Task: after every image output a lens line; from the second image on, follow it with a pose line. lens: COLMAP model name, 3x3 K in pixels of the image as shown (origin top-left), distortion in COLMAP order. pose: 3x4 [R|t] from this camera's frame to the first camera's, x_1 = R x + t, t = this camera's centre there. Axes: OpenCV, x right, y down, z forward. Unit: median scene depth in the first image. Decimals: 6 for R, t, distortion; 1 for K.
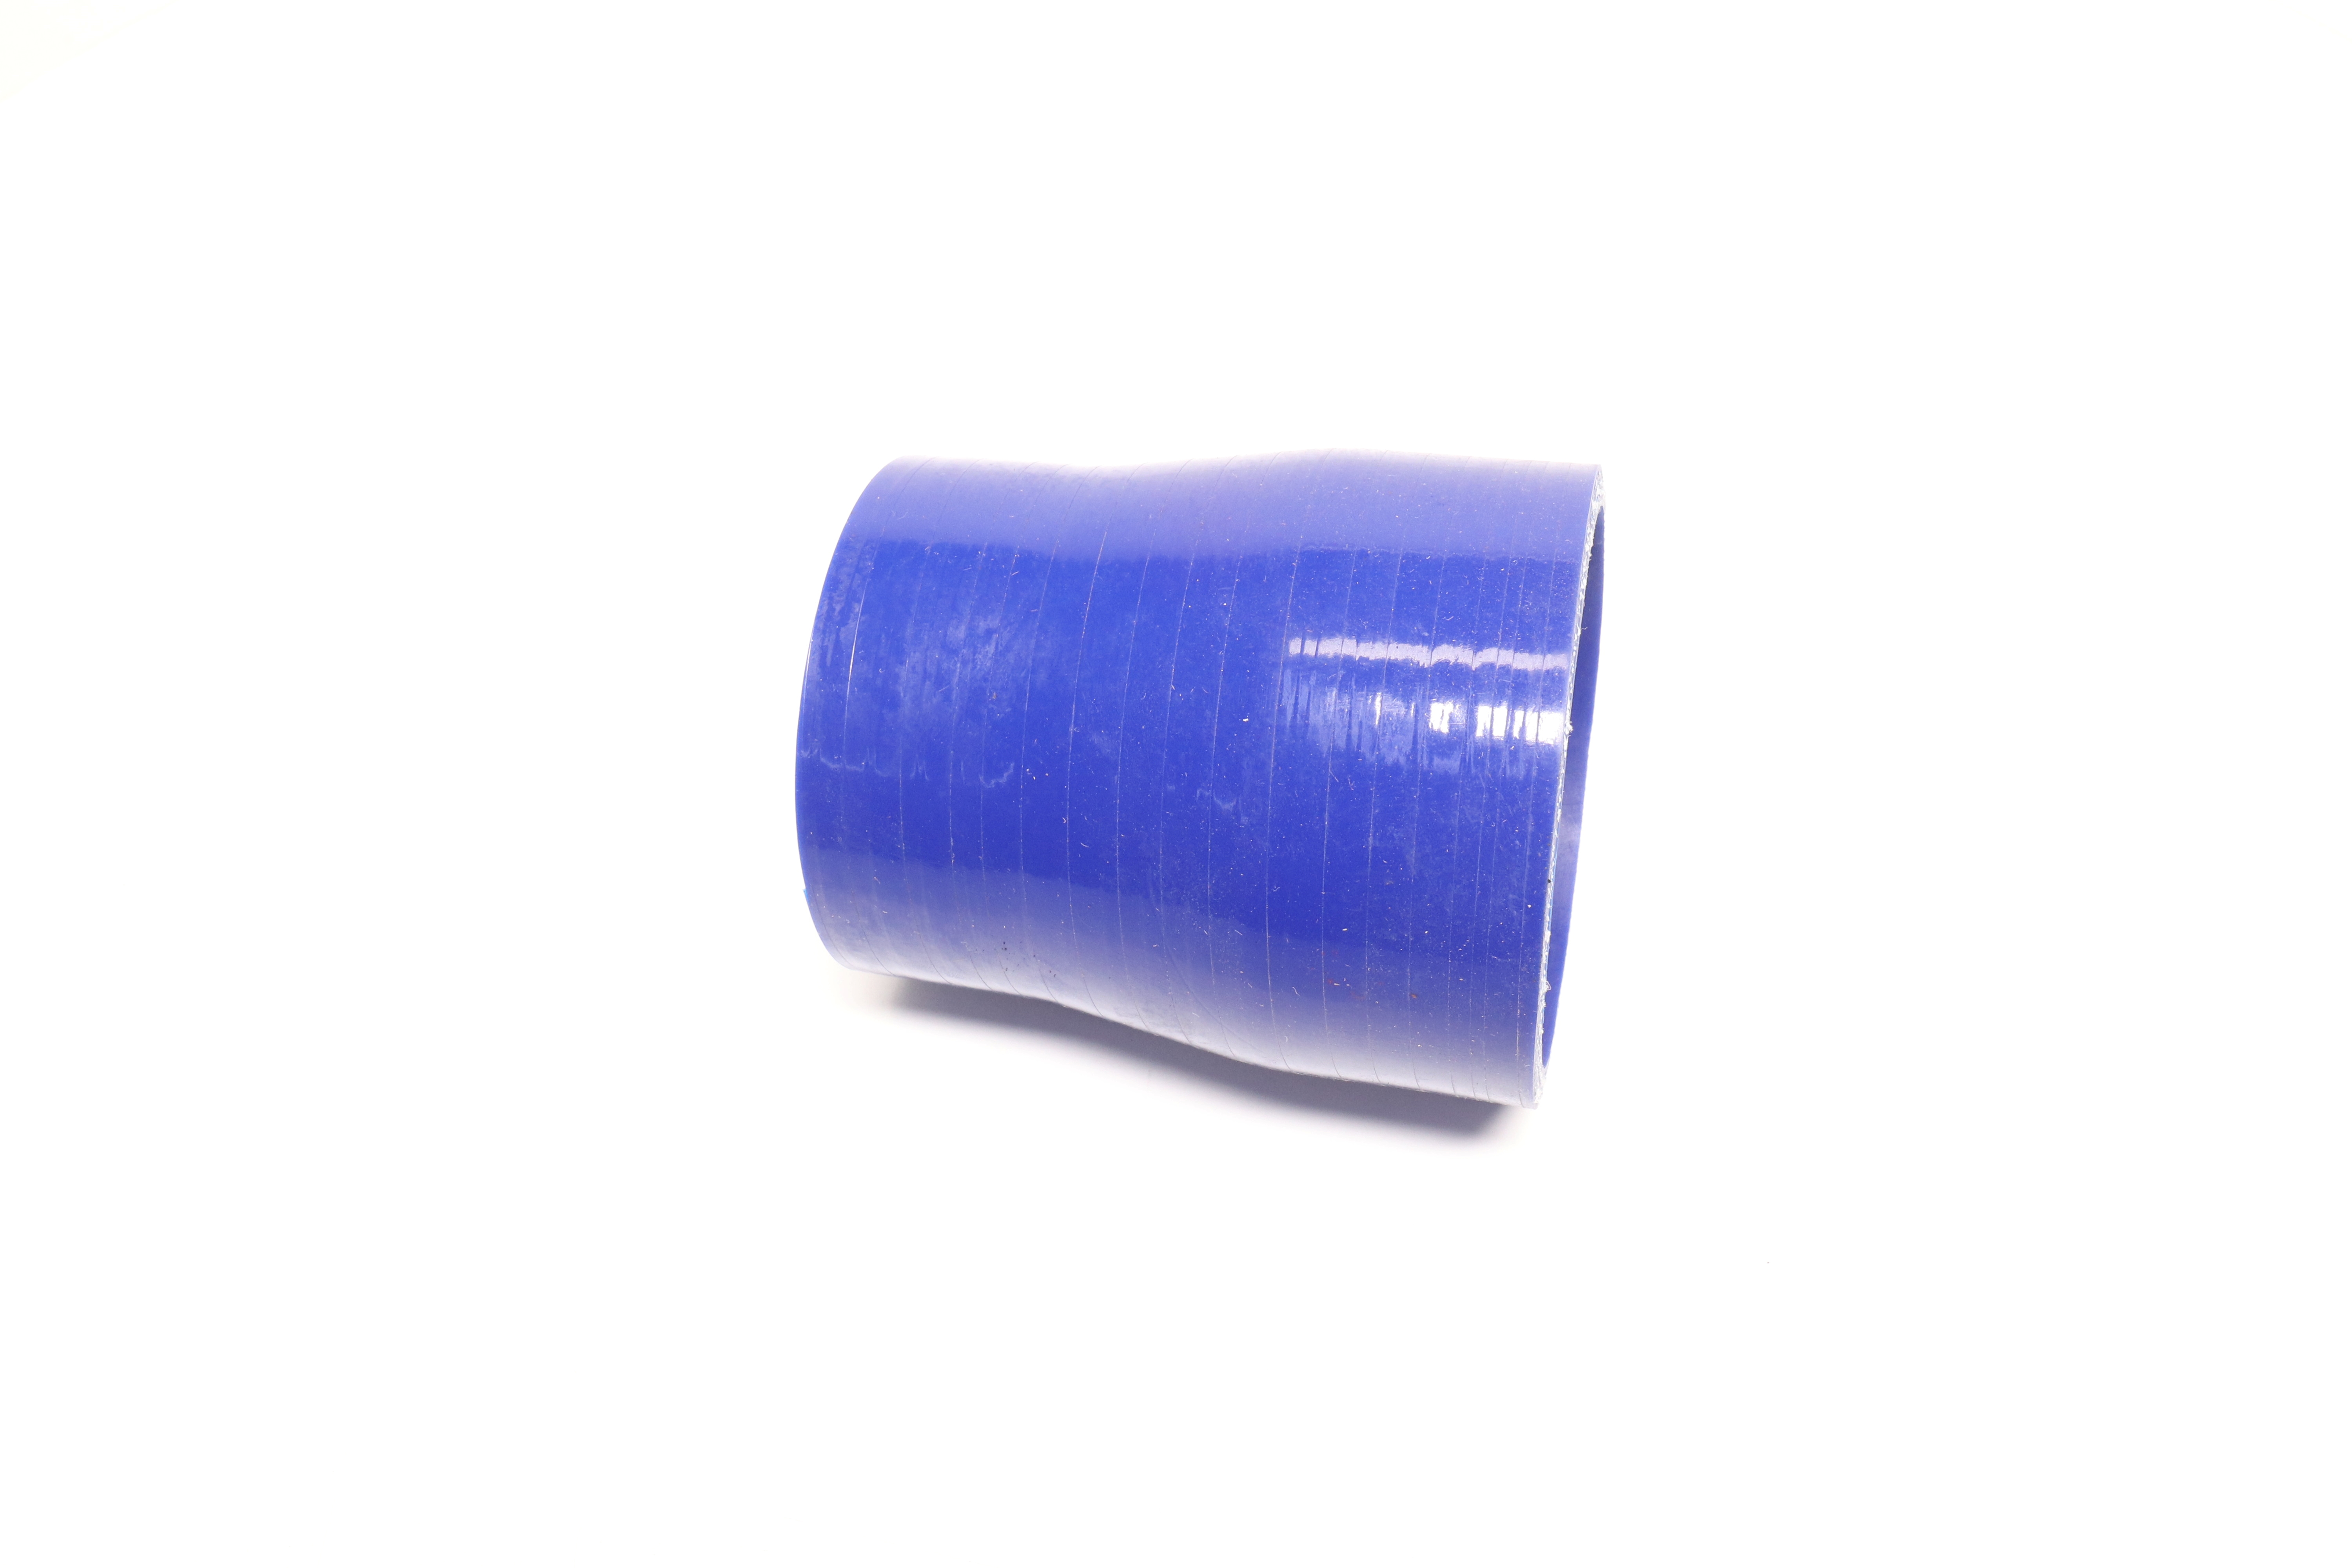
lens RADIAL K [[2398.6, 0, 1176.0], [0, 2398.6, 784.0], [0, 0, 1]] dist [0.000545, -0.000151]
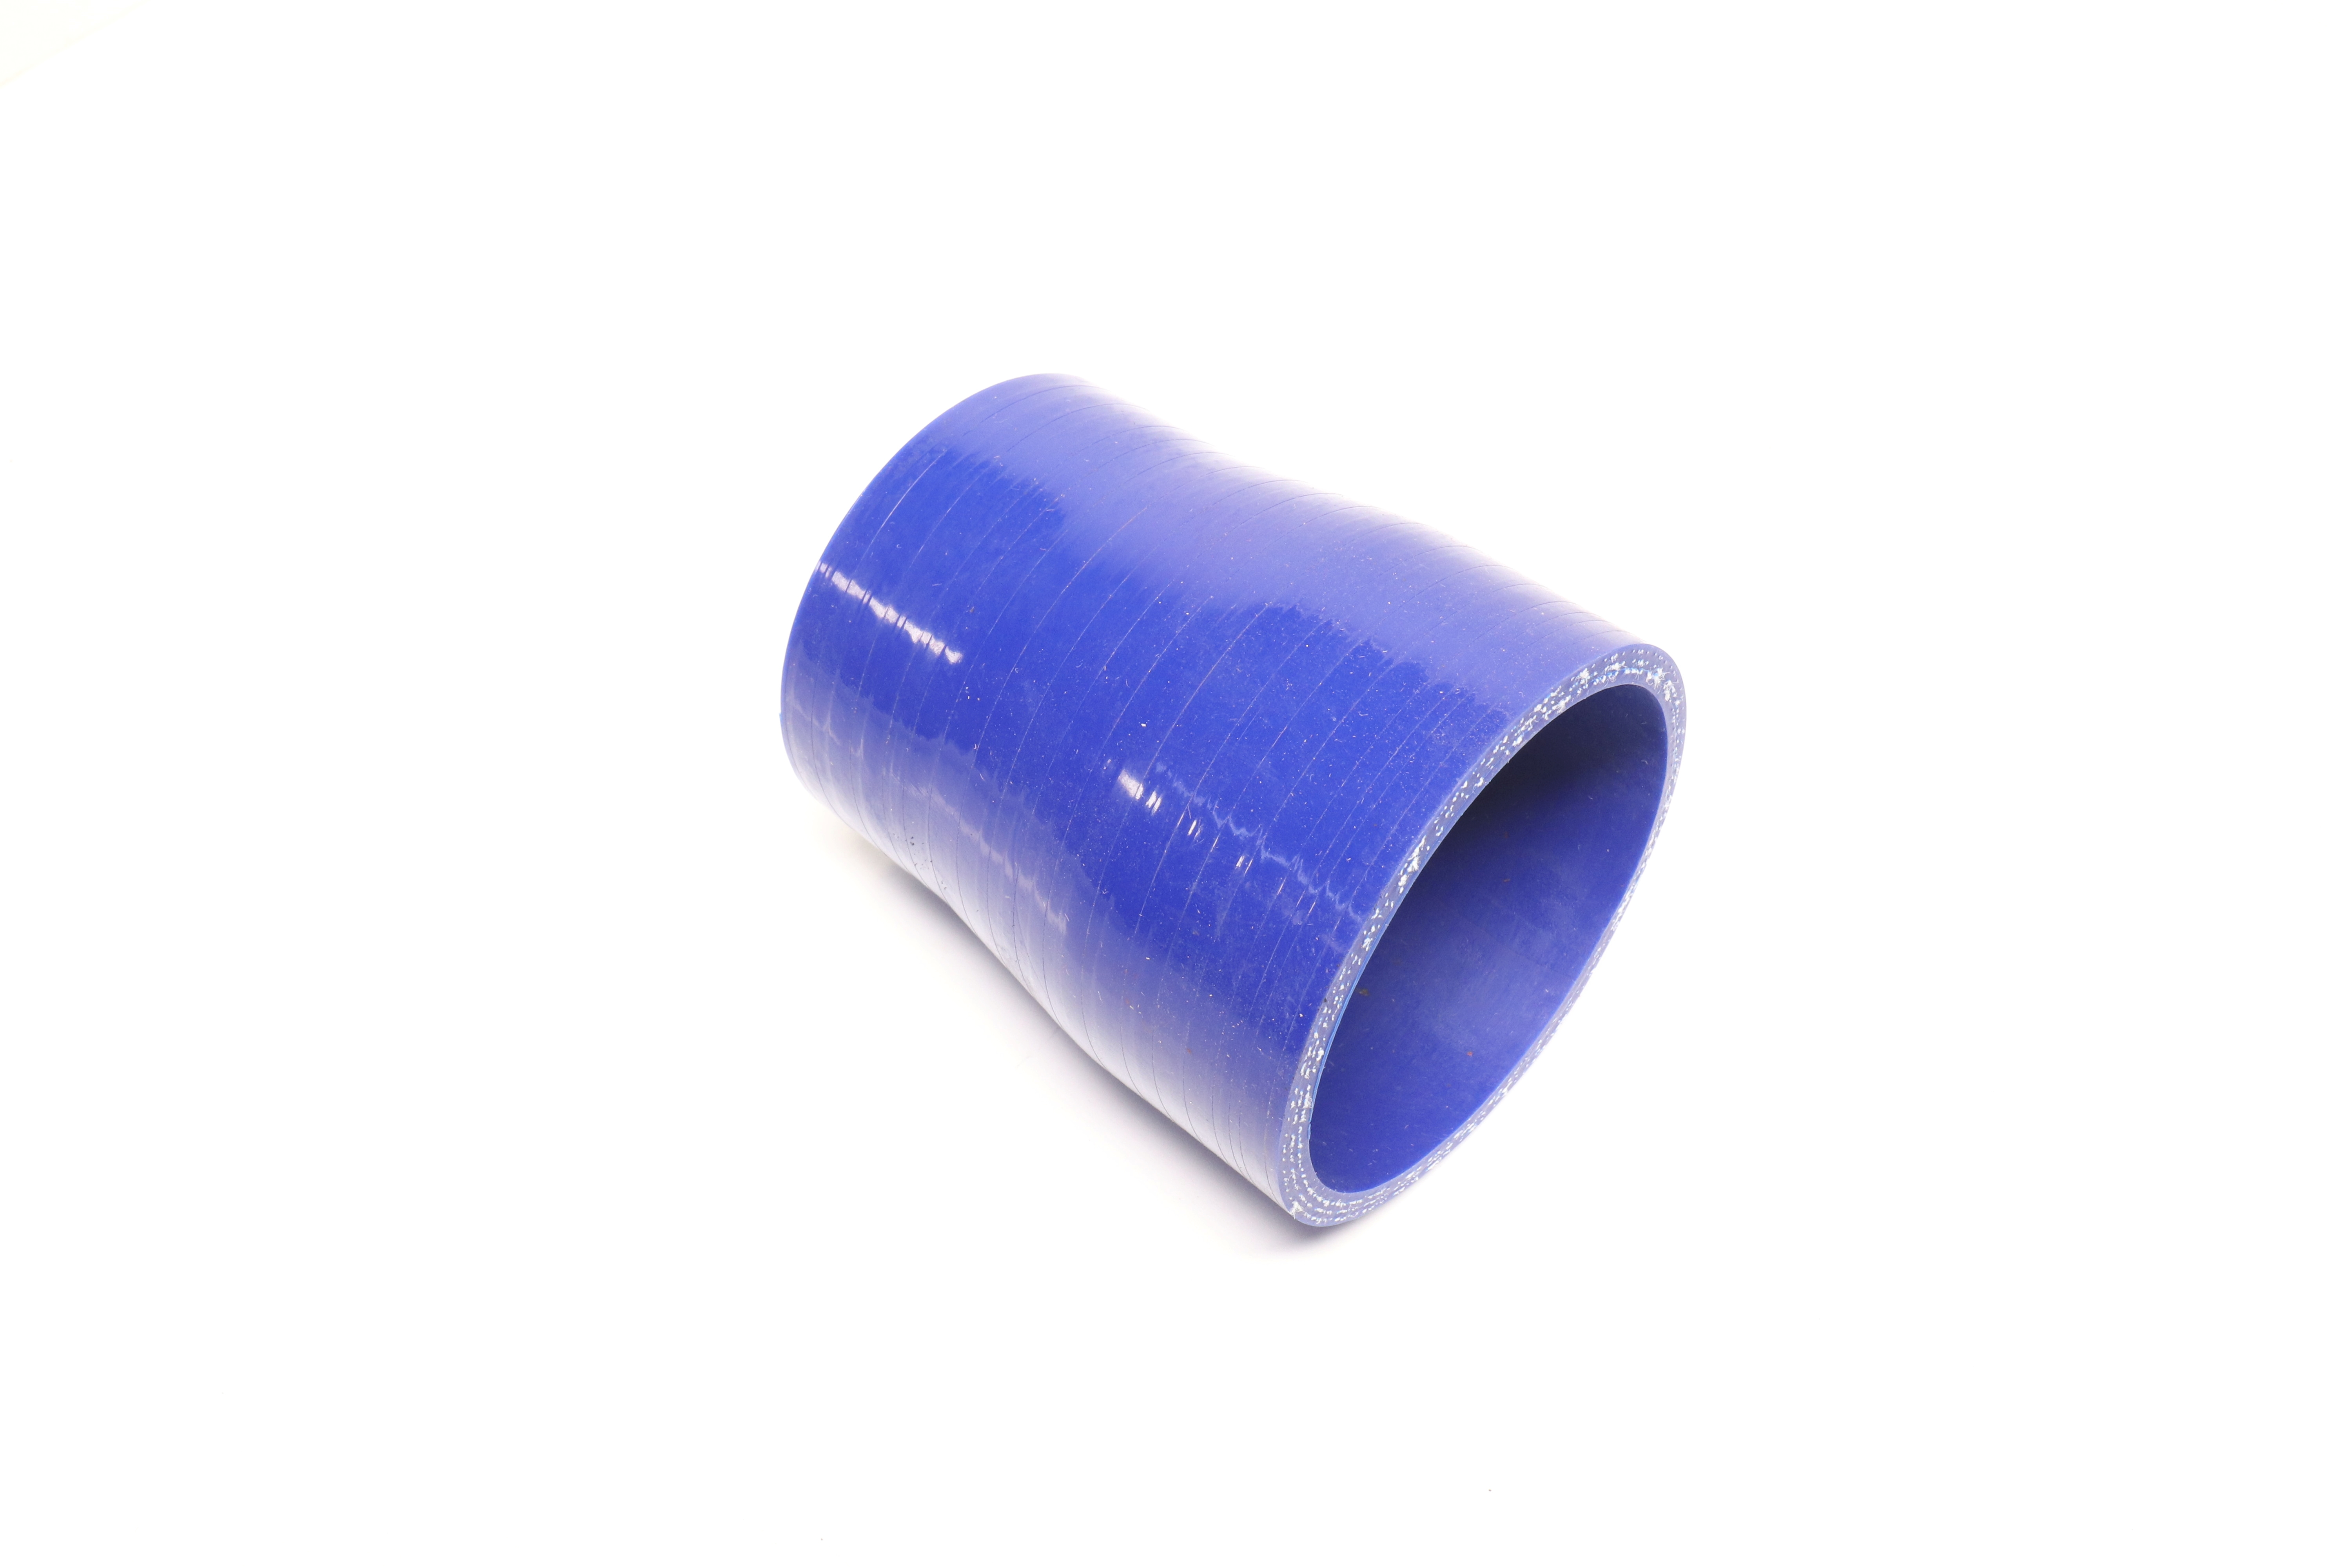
lens RADIAL K [[2398.6, 0, 1176.0], [0, 2398.6, 784.0], [0, 0, 1]] dist [0.000545, -0.000151]
pose [[0.862146, 0.414448, -0.291439, 0.340876], [-0.412079, 0.908253, 0.072573, -0.082100], [0.294778, 0.057528, 0.953832, 0.051820]]
